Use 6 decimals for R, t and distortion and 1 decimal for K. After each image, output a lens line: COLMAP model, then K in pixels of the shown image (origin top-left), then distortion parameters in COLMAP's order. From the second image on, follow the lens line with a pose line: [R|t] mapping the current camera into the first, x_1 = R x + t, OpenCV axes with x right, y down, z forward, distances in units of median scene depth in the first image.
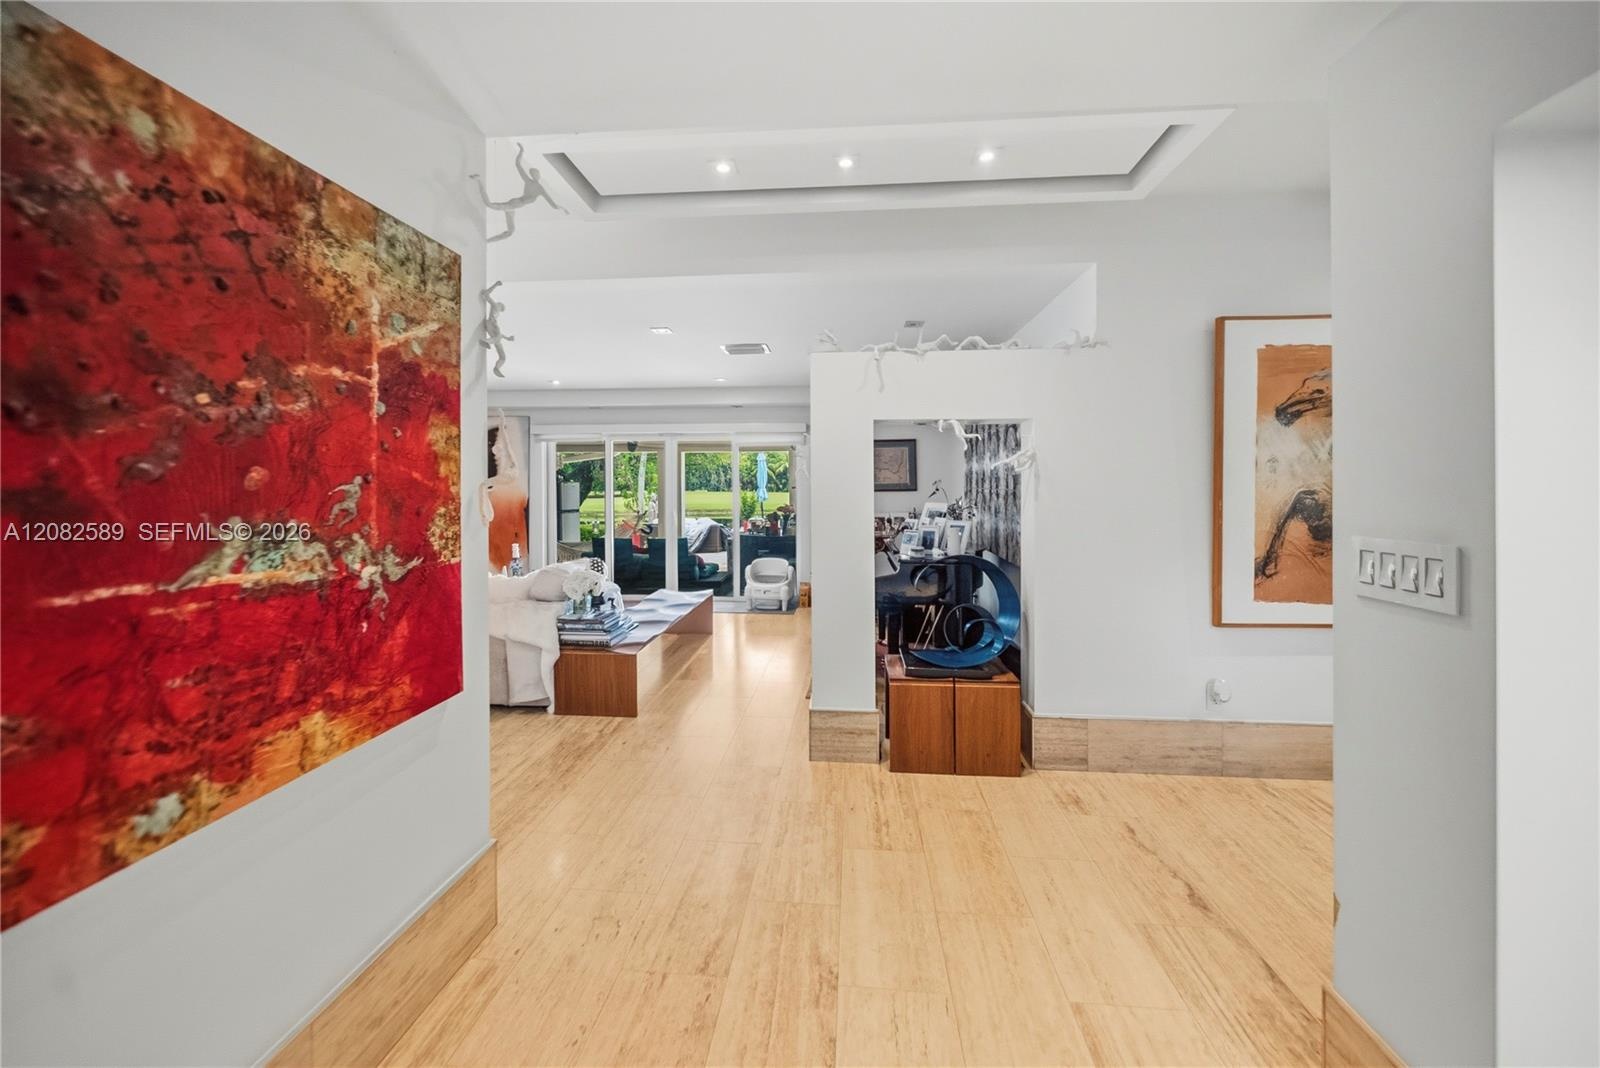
lens RADIAL K [[591.3, 0, 806.6], [0, 591.3, 484.0], [0, 0, 1]] dist [-0.002344, -0.001070]
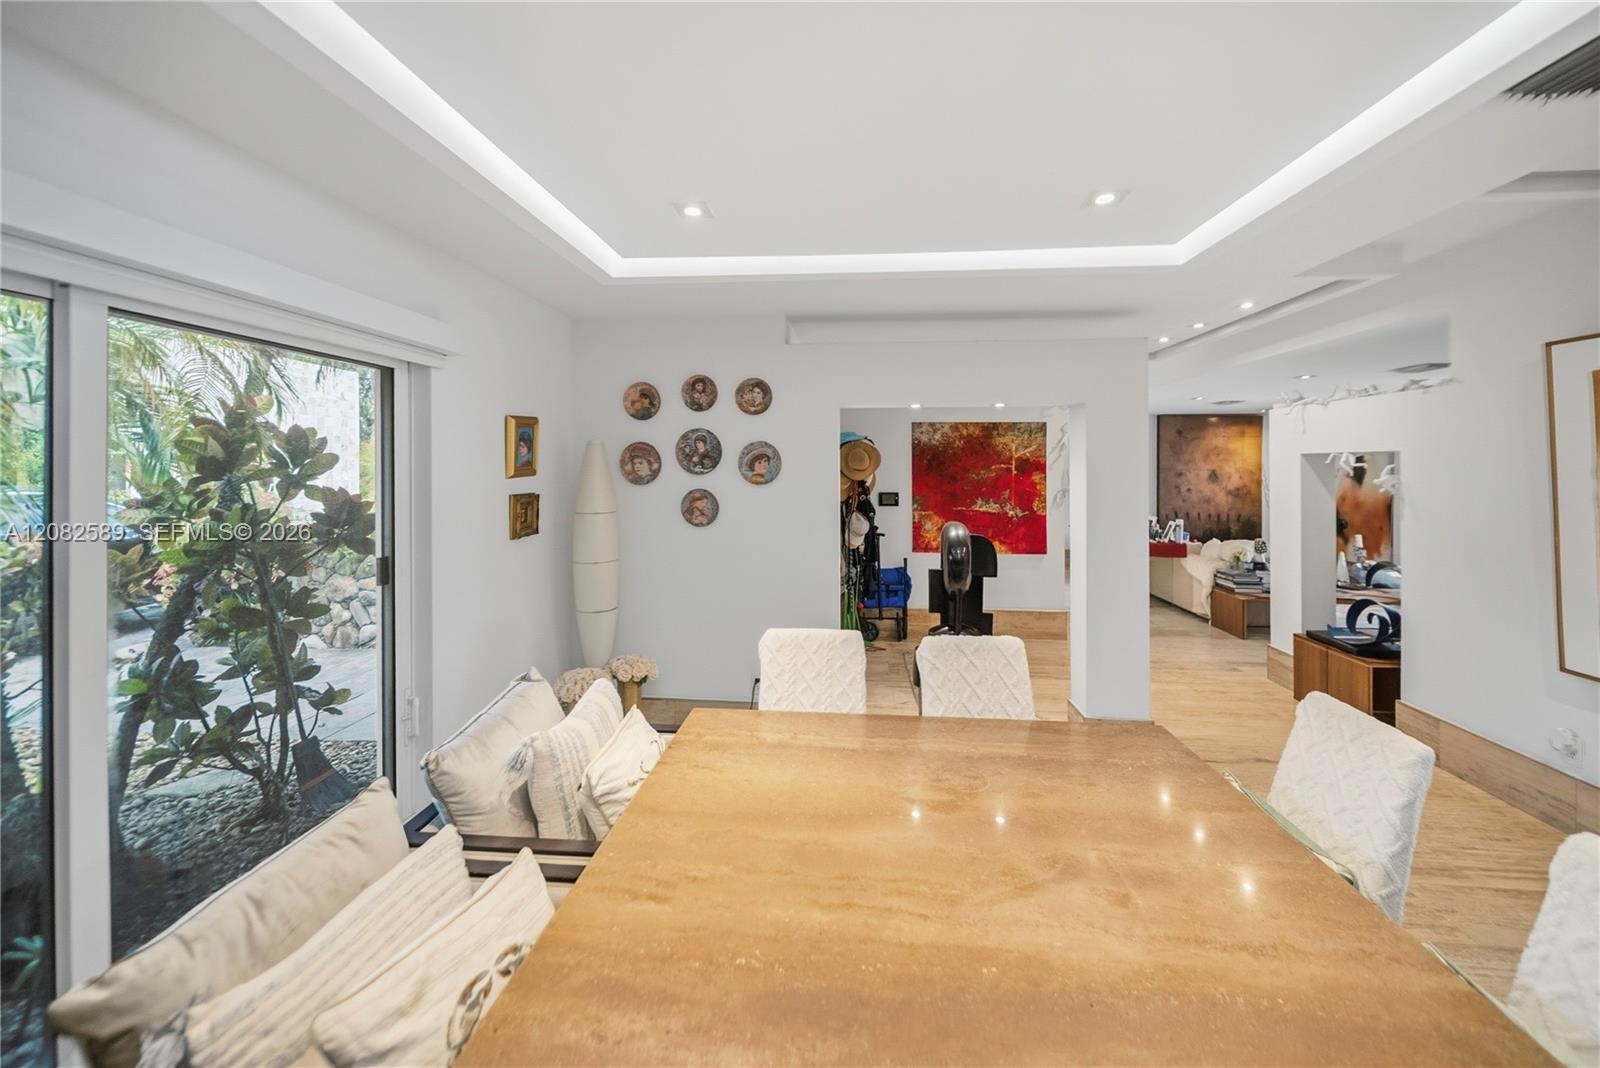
lens RADIAL K [[591.3, 0, 805.6], [0, 591.3, 464.6], [0, 0, 1]] dist [-0.002344, -0.001070]
pose [[-0.012985, -0.004541, -0.999905, 3.177165], [0.001349, 0.999989, -0.004559, -0.159118], [0.999915, -0.001408, -0.012979, -0.353406]]
